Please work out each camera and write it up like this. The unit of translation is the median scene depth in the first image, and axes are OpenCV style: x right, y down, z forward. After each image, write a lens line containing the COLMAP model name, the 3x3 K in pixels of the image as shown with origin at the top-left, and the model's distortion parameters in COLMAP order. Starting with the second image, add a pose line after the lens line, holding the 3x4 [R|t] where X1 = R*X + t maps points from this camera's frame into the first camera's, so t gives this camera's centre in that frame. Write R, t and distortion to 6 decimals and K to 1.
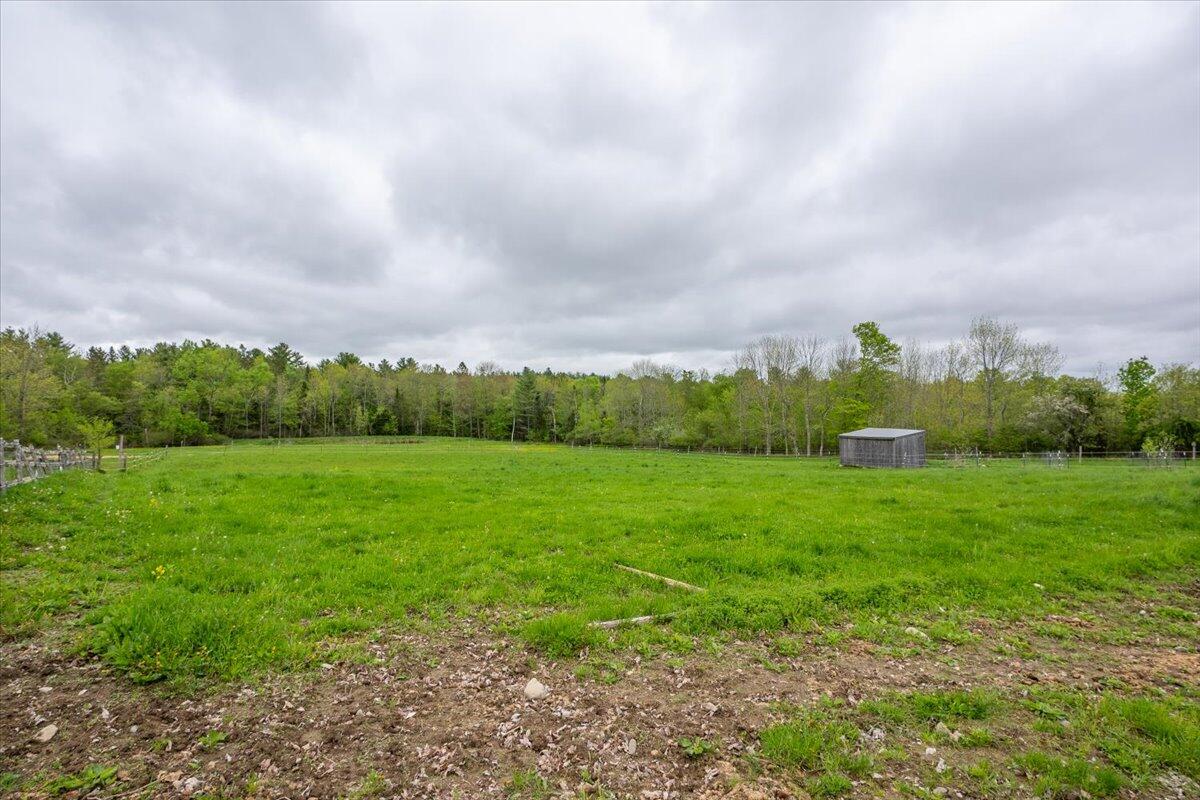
lens RADIAL K [[583.1, 0, 600.0], [0, 583.1, 400.0], [0, 0, 1]] dist [-0.000826, 0.001251]
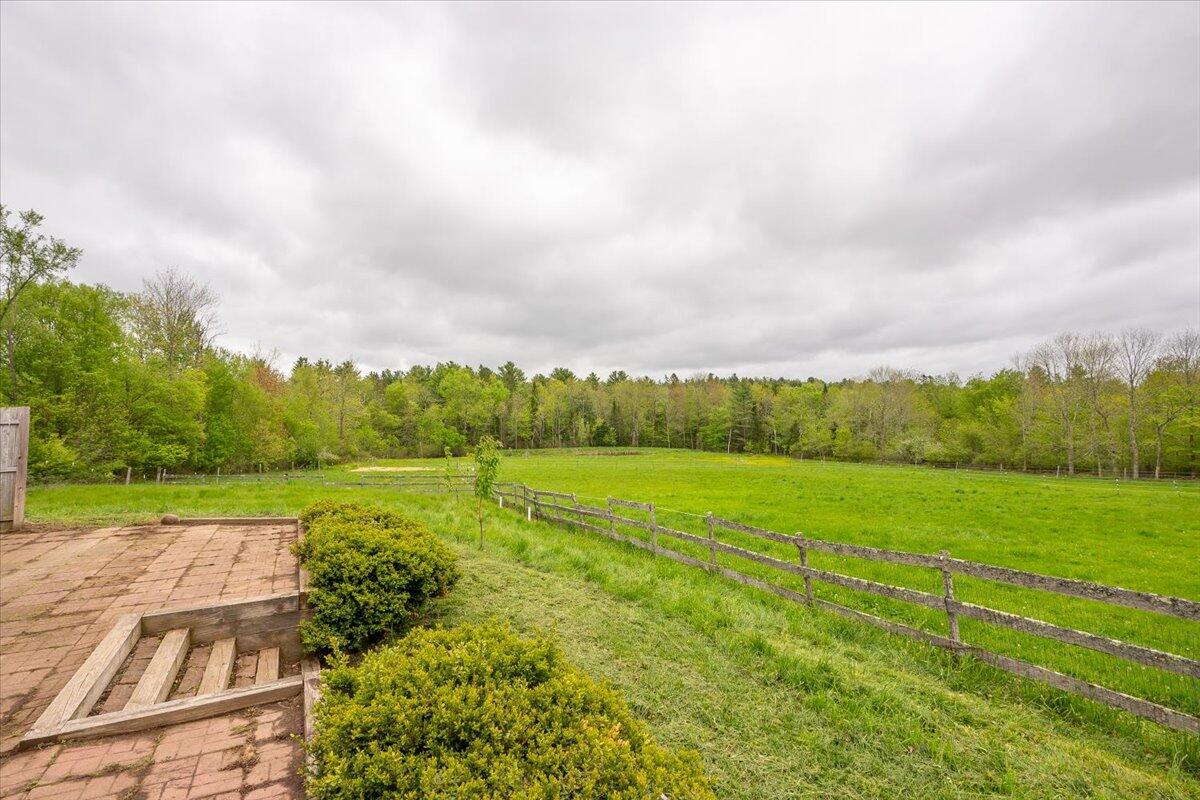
lens RADIAL K [[583.1, 0, 600.0], [0, 583.1, 400.0], [0, 0, 1]] dist [-0.000826, 0.001251]
pose [[0.955104, -0.020414, -0.295566, -0.069934], [0.017458, 0.999768, -0.012637, -0.010192], [0.295755, 0.006910, 0.955239, -0.003935]]
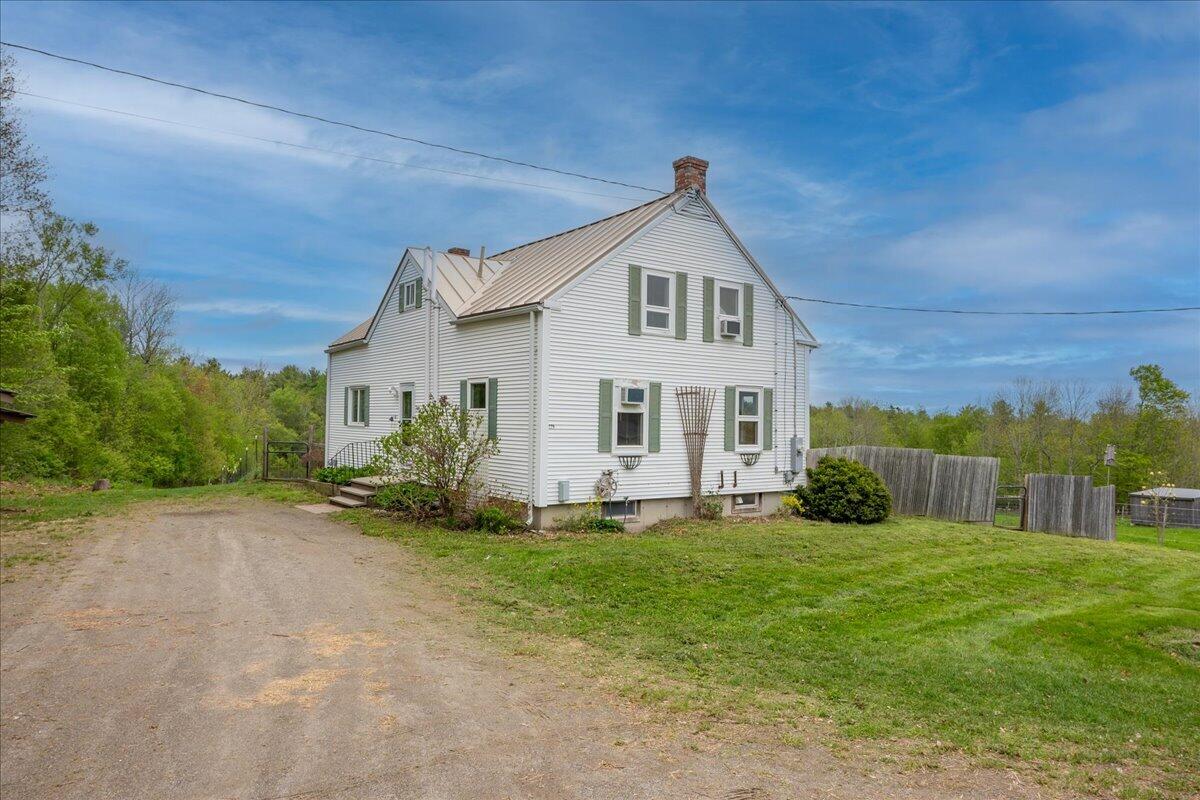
lens RADIAL K [[788.6, 0, 600.0], [0, 788.6, 400.0], [0, 0, 1]] dist [0.005760, 0.003683]
pose [[0.989842, 0.013410, -0.141537, -0.113130], [-0.018327, 0.999271, -0.033493, -0.014317], [0.140984, 0.035747, 0.989366, -0.176828]]
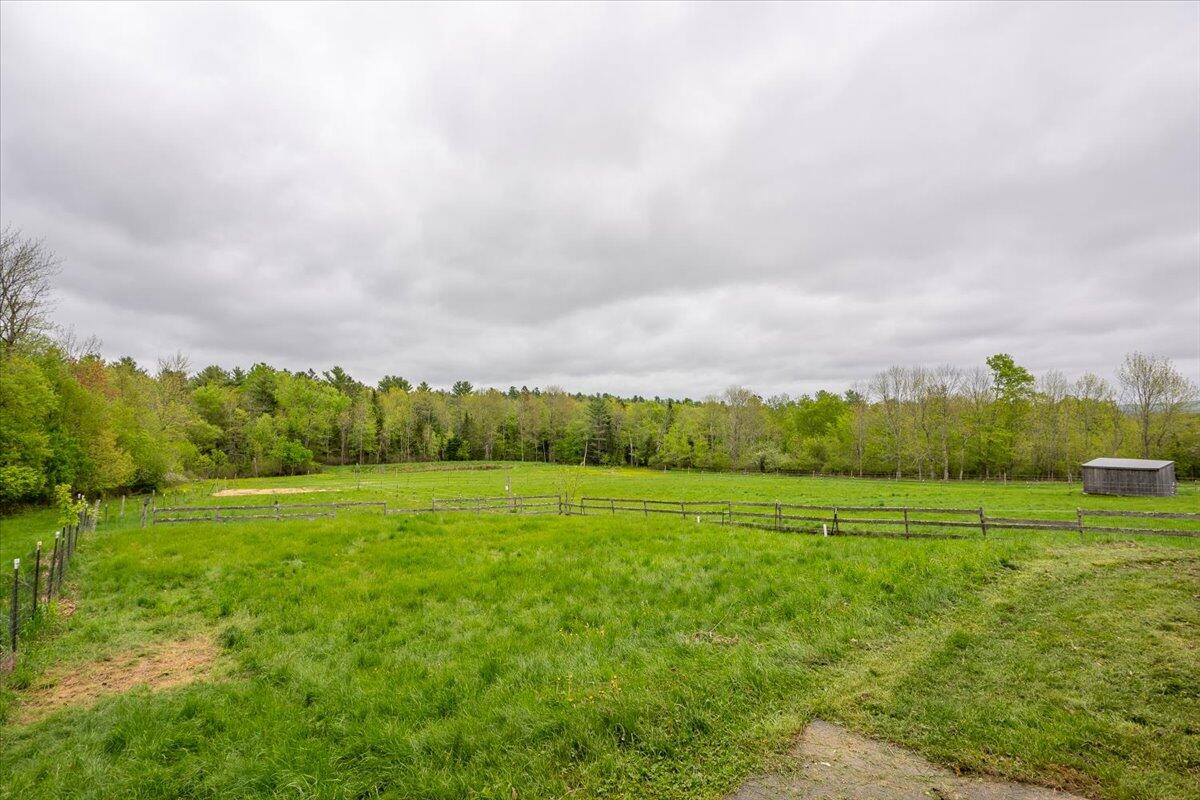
lens RADIAL K [[583.1, 0, 600.0], [0, 583.1, 400.0], [0, 0, 1]] dist [-0.000826, 0.001251]
pose [[0.997604, -0.001408, 0.069174, -0.207774], [0.003542, 0.999521, -0.030736, -0.011726], [-0.069098, 0.030908, 0.997131, -0.009978]]
